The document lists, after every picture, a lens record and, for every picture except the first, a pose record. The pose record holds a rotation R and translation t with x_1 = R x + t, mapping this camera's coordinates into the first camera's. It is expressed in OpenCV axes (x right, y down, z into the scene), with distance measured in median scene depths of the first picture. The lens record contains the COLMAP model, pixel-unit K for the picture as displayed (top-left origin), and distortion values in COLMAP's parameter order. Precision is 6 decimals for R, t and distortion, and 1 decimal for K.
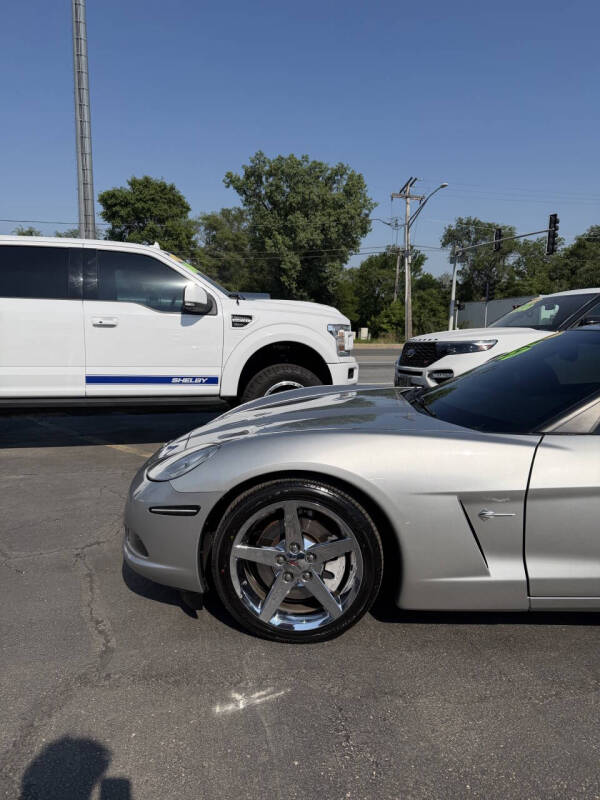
lens RADIAL K [[586.4, 0, 289.1], [0, 586.4, 406.8], [0, 0, 1]] dist [0.087339, -0.162642]
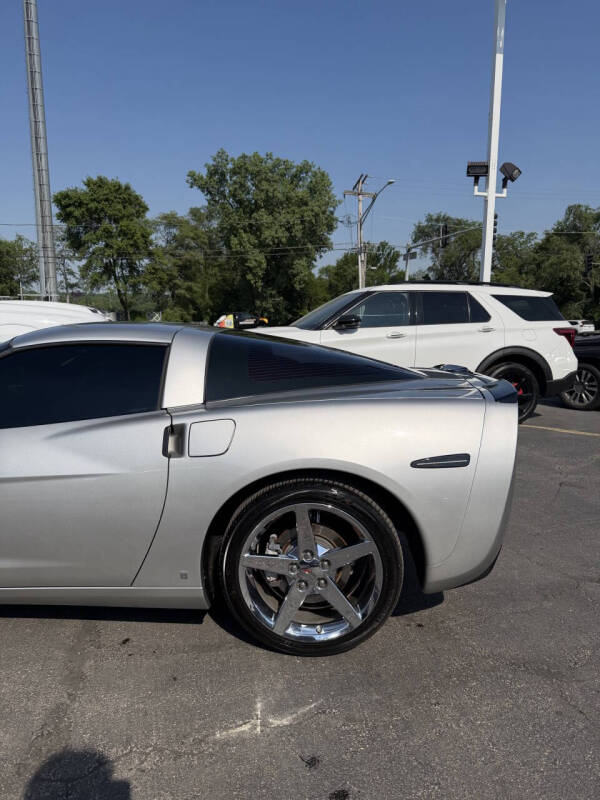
lens RADIAL K [[588.9, 0, 299.2], [0, 588.9, 411.5], [0, 0, 1]] dist [0.056714, -0.109690]
pose [[0.999495, -0.020590, 0.024217, 0.046578], [0.020335, 0.999736, 0.010735, 0.000425], [-0.024432, -0.010237, 0.999649, -0.002182]]
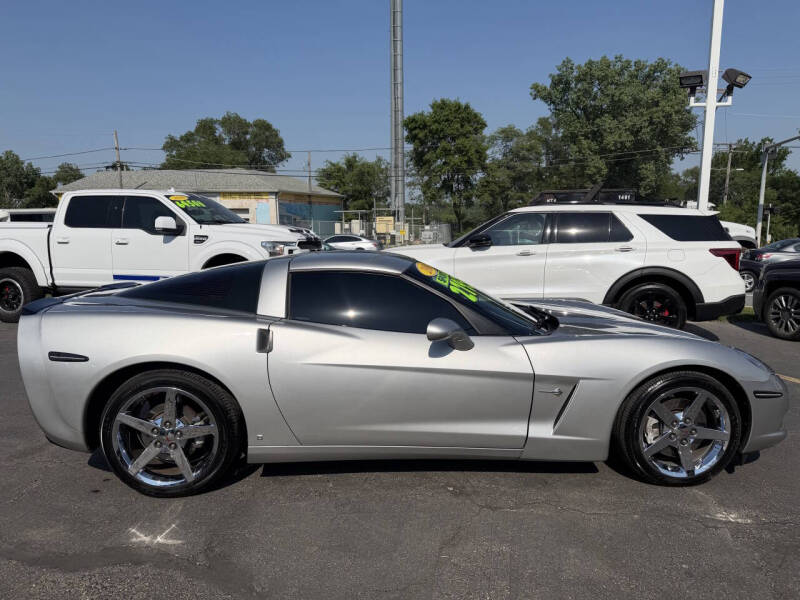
lens RADIAL K [[582.1, 0, 400.0], [0, 582.1, 300.0], [0, 0, 1]] dist [0.131710, -0.238416]
pose [[0.918298, 0.027830, -0.394912, 0.095903], [-0.037102, 0.999186, -0.015860, -0.001924], [0.394149, 0.029216, 0.918582, -0.006526]]
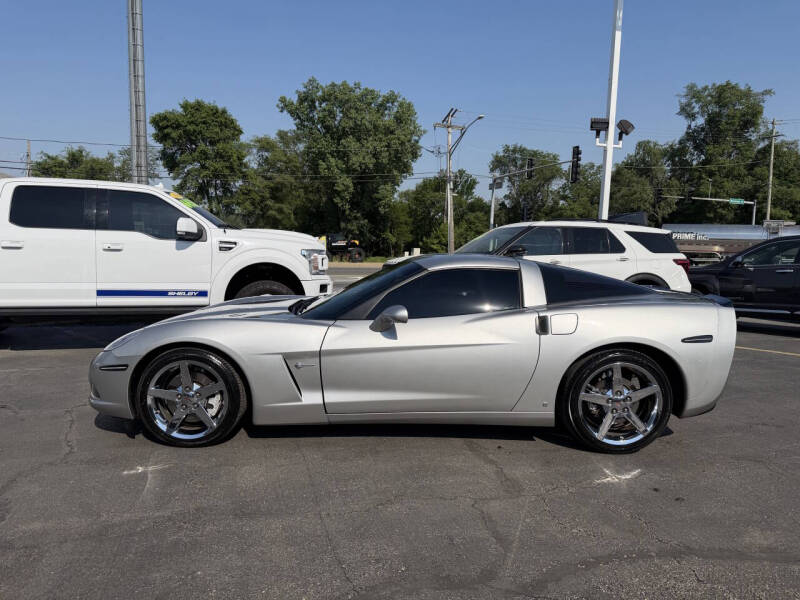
lens RADIAL K [[586.4, 0, 398.8], [0, 586.4, 307.2], [0, 0, 1]] dist [0.087339, -0.162642]
pose [[0.996945, -0.002126, 0.078080, 0.018503], [0.004627, 0.999481, -0.031870, 0.002557], [-0.077972, 0.032134, 0.996438, -0.027951]]
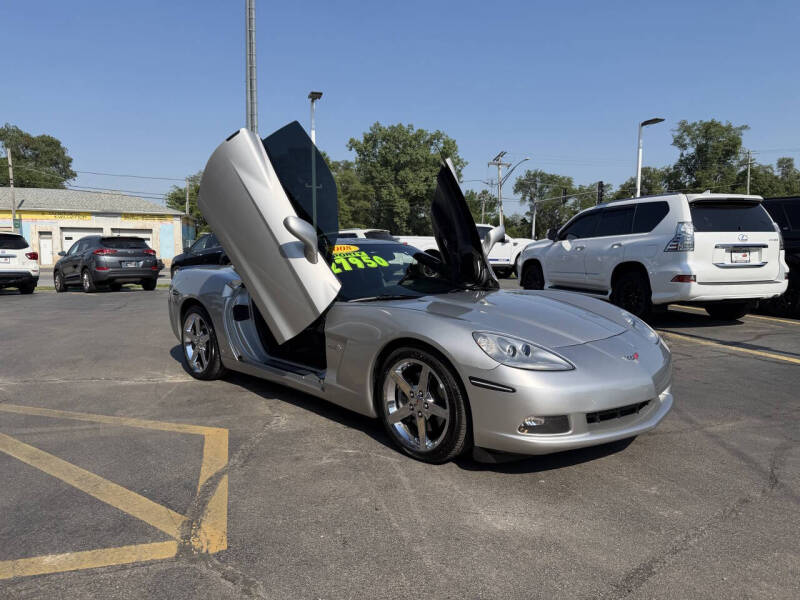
lens RADIAL K [[588.9, 0, 400.0], [0, 588.9, 300.0], [0, 0, 1]] dist [0.056714, -0.109690]
pose [[0.996723, -0.014761, 0.079537, -0.107055], [0.020202, 0.997478, -0.068037, 0.040913], [-0.078332, 0.069421, 0.994507, -0.250727]]
